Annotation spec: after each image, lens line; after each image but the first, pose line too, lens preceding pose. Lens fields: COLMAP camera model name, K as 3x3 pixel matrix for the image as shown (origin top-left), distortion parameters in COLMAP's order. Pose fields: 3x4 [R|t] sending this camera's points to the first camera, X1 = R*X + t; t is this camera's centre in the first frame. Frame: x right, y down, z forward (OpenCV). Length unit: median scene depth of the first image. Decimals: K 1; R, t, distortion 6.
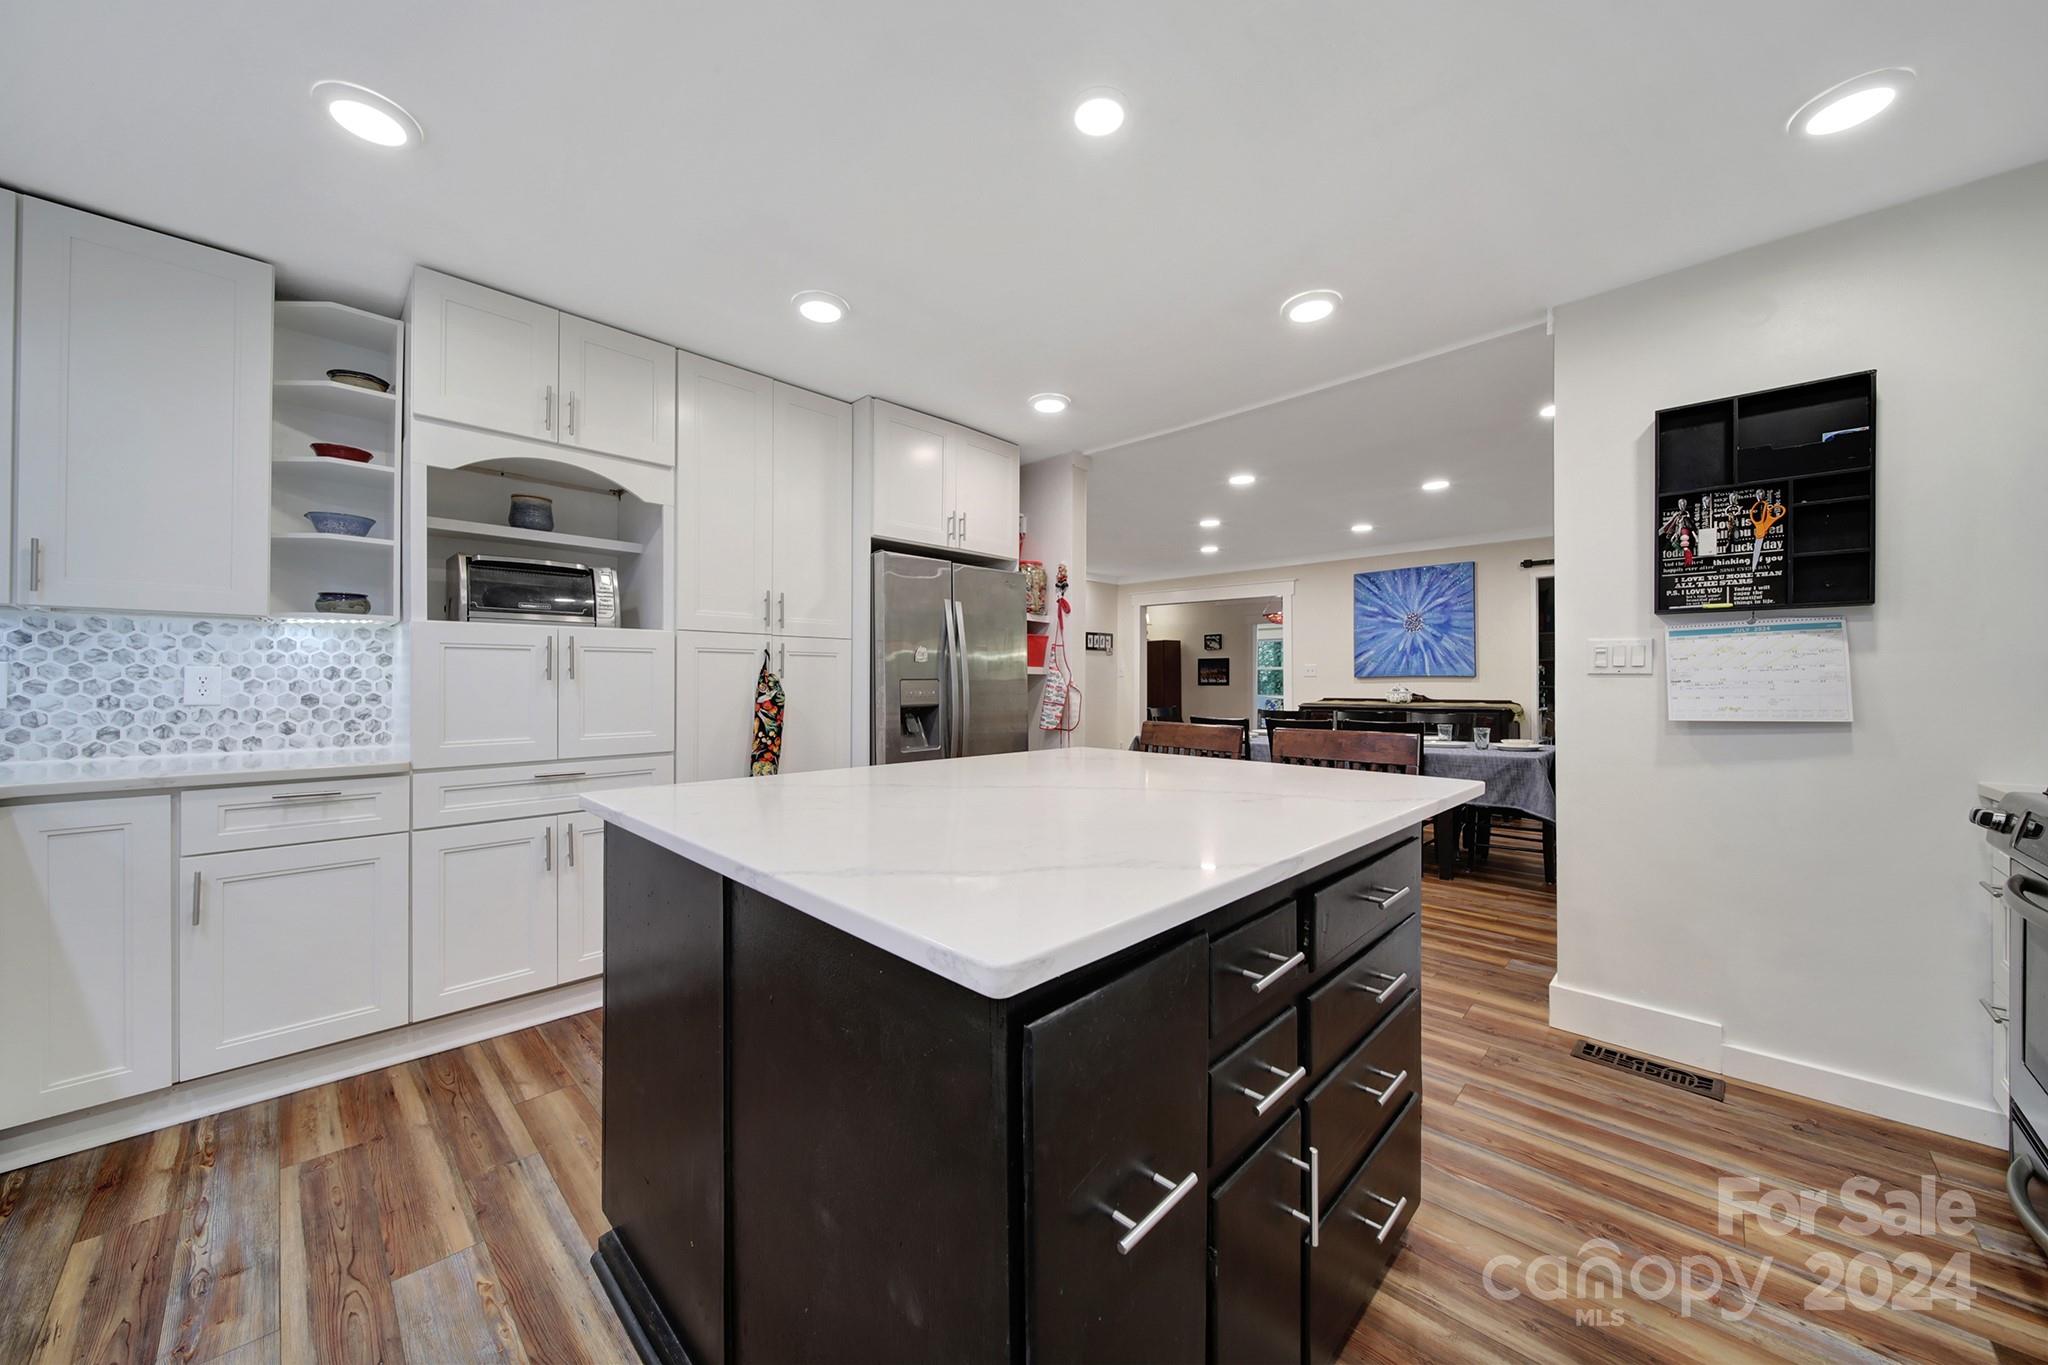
lens RADIAL K [[725.4, 0, 1026.6], [0, 725.4, 683.2], [0, 0, 1]] dist [0.000028, -0.001372]
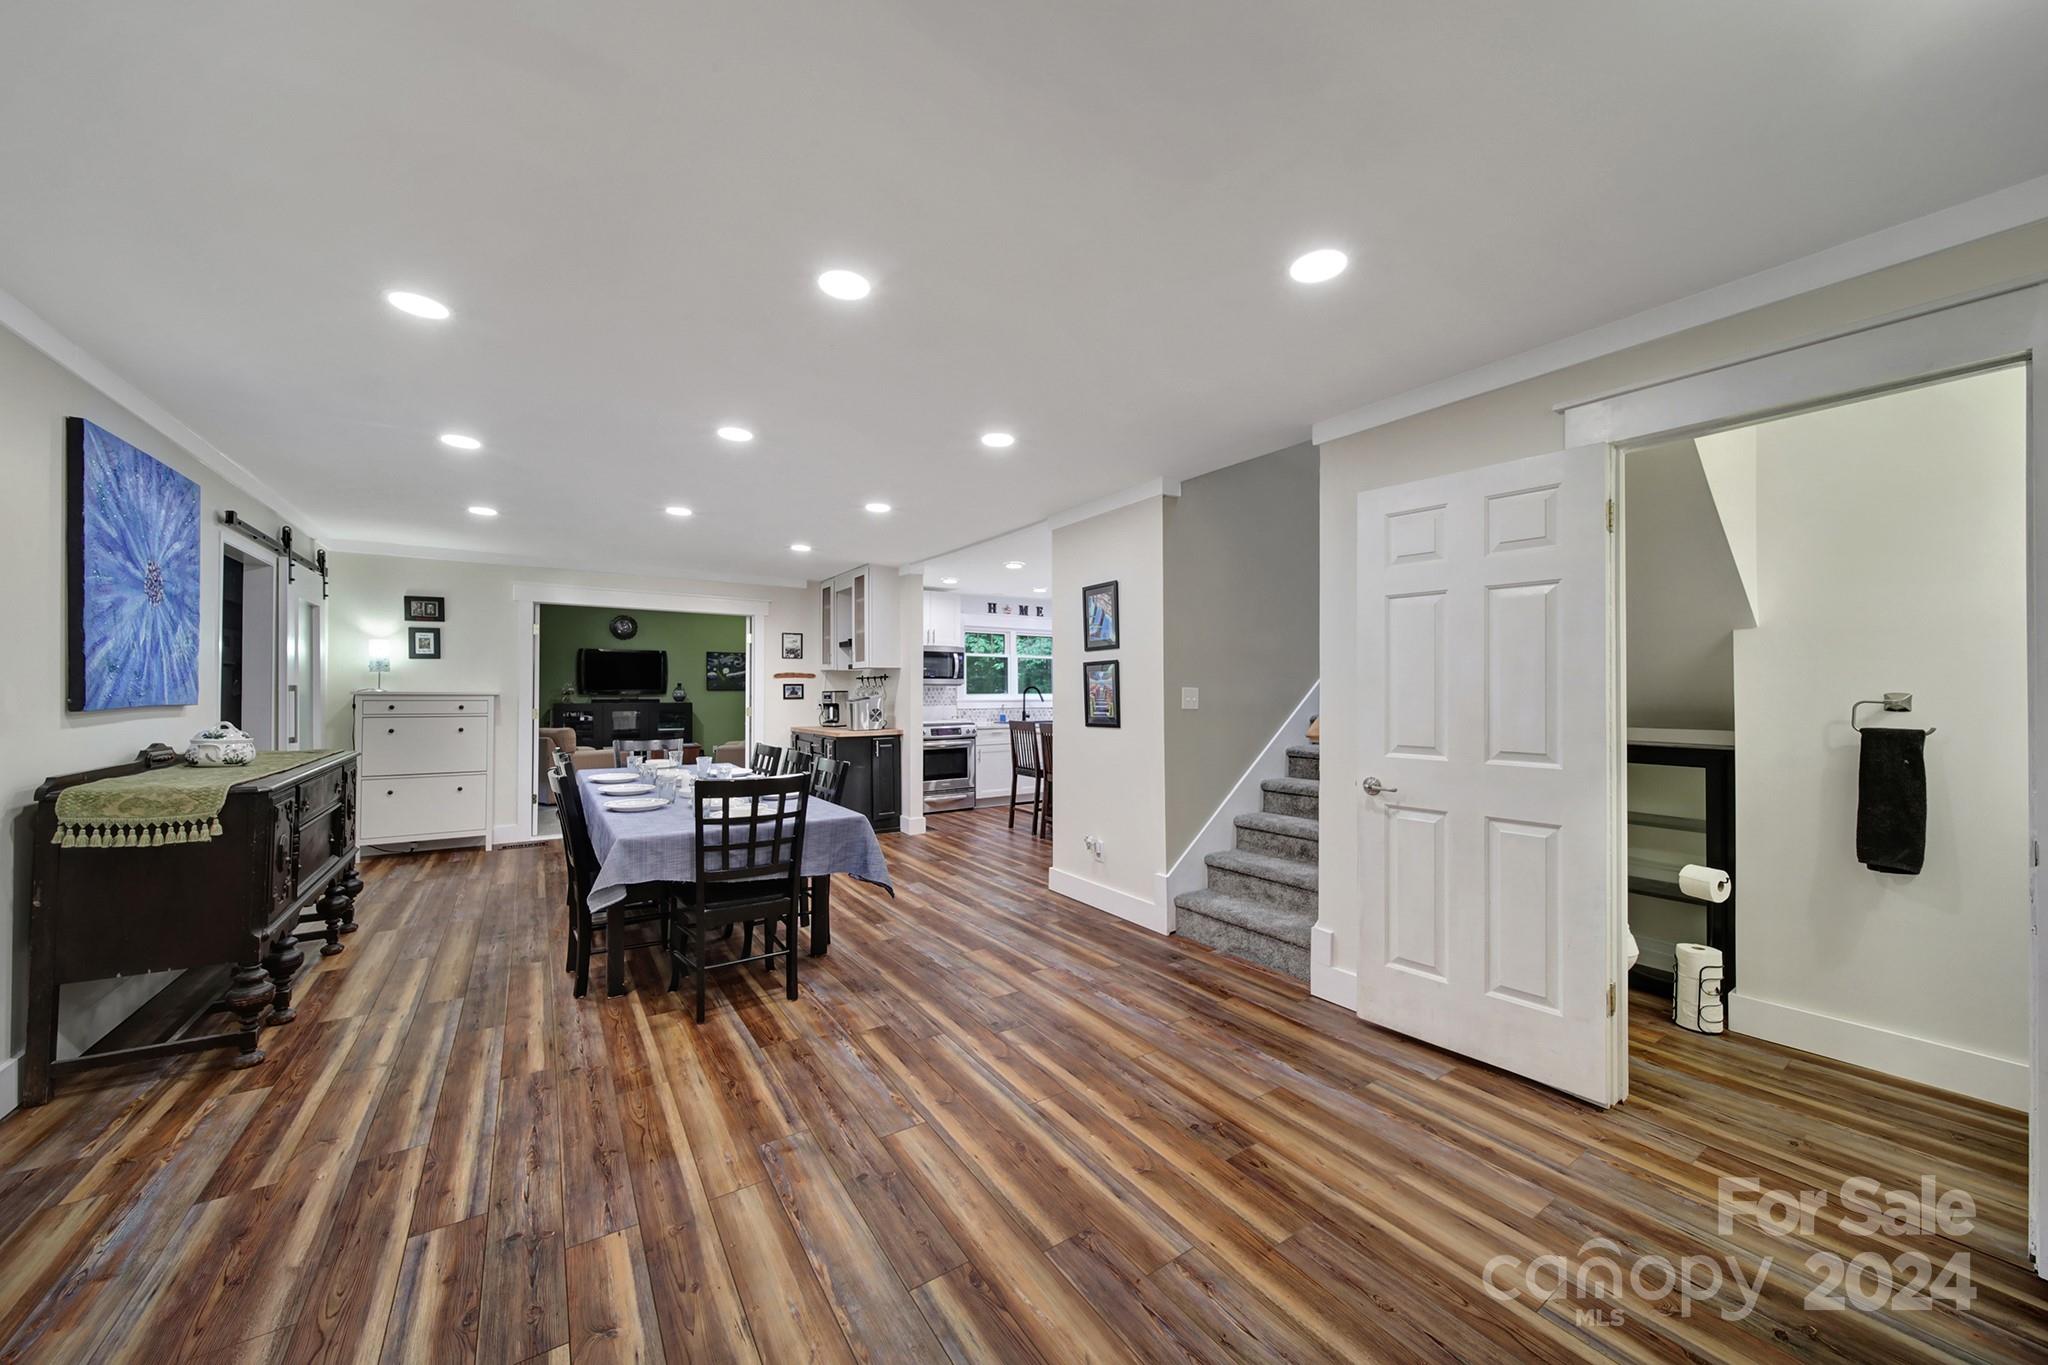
lens RADIAL K [[725.4, 0, 1014.3], [0, 725.4, 686.4], [0, 0, 1]] dist [0.000028, -0.001372]
pose [[-0.974637, -0.000935, 0.223791, -0.076286], [-0.002829, 0.999963, -0.008144, -0.019949], [-0.223775, -0.008571, -0.974603, 1.358175]]
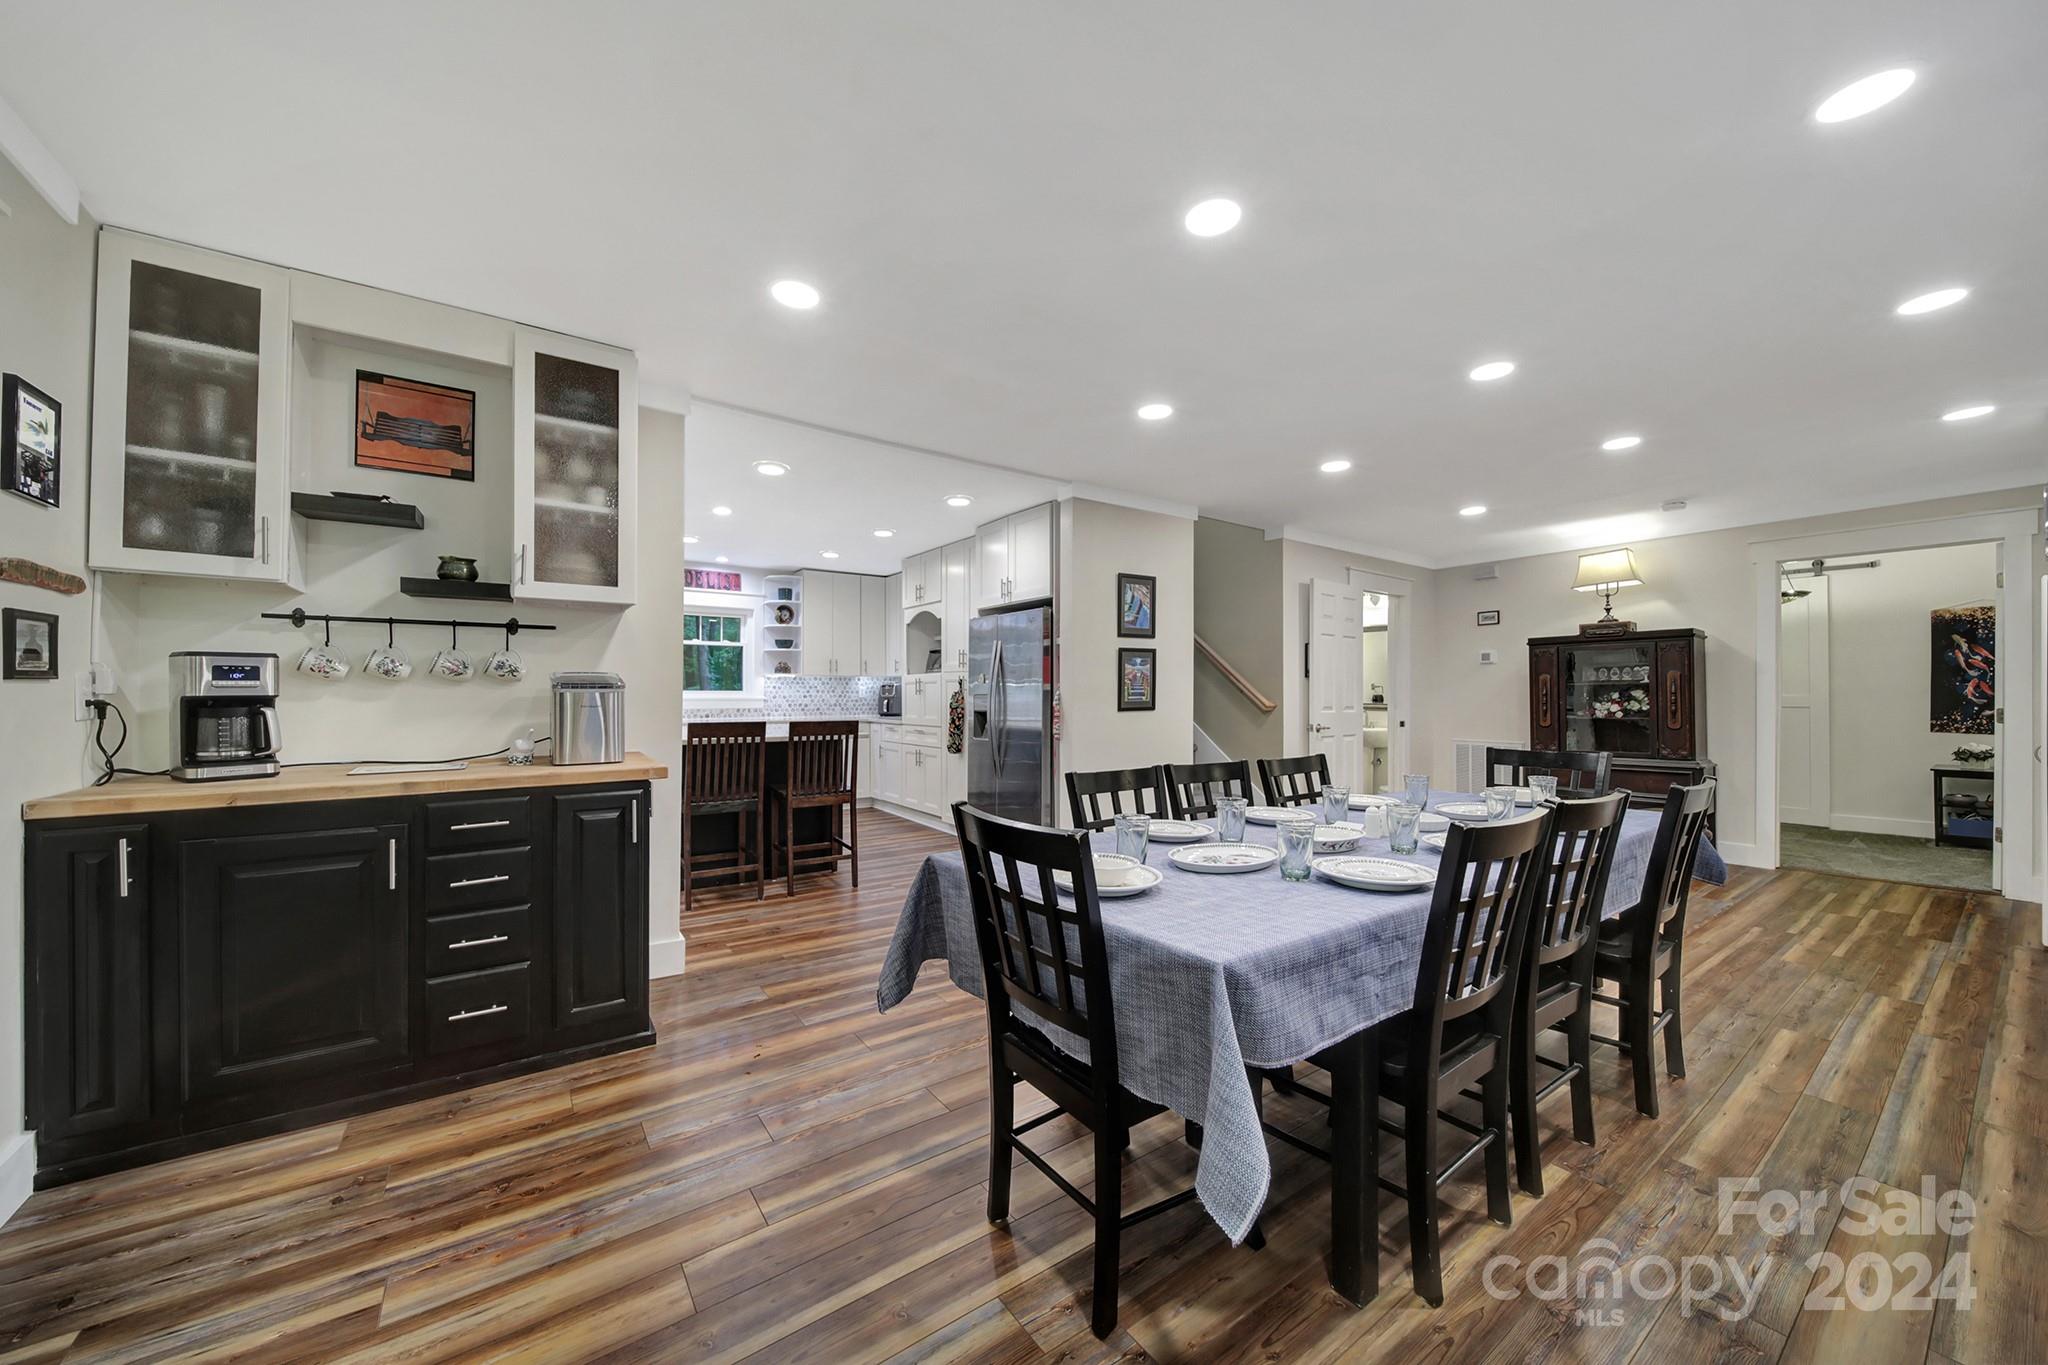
lens RADIAL K [[725.4, 0, 1019.3], [0, 725.4, 693.3], [0, 0, 1]] dist [0.000028, -0.001372]
pose [[-0.198192, -0.001659, -0.980162, 0.718599], [-0.004331, 0.999990, -0.000816, -0.003801], [0.980154, 0.004084, -0.198197, 0.711586]]
